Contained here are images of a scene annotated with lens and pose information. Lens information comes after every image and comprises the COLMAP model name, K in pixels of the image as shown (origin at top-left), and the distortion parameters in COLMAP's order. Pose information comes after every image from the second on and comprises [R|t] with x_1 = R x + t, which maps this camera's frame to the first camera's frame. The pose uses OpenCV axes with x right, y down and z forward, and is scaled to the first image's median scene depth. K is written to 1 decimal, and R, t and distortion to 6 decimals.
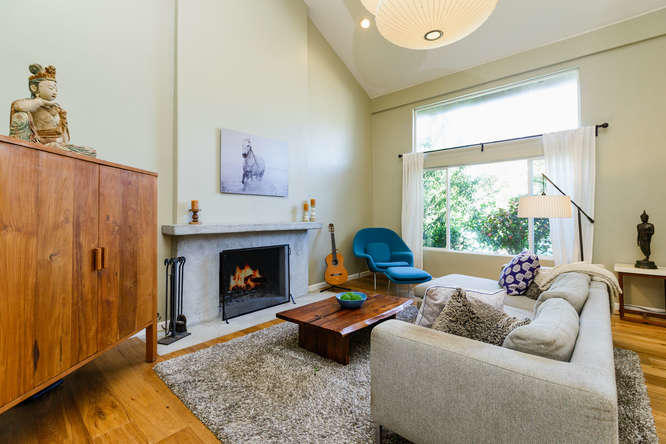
lens RADIAL K [[299.7, 0, 332.6], [0, 299.7, 216.2], [0, 0, 1]] dist [-0.000805, 0.000662]
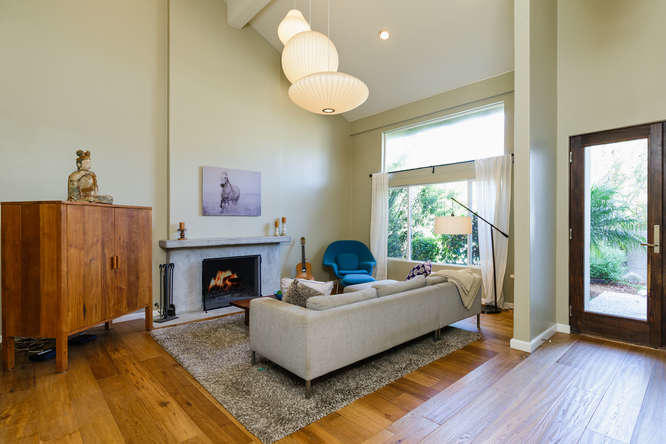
lens RADIAL K [[337.9, 0, 333.3], [0, 337.9, 227.4], [0, 0, 1]] dist [0.001768, -0.000181]
pose [[0.994126, -0.003757, -0.108166, 0.378241], [0.005231, 0.999897, 0.013345, -0.044428], [0.108105, -0.013832, 0.994043, -0.442005]]
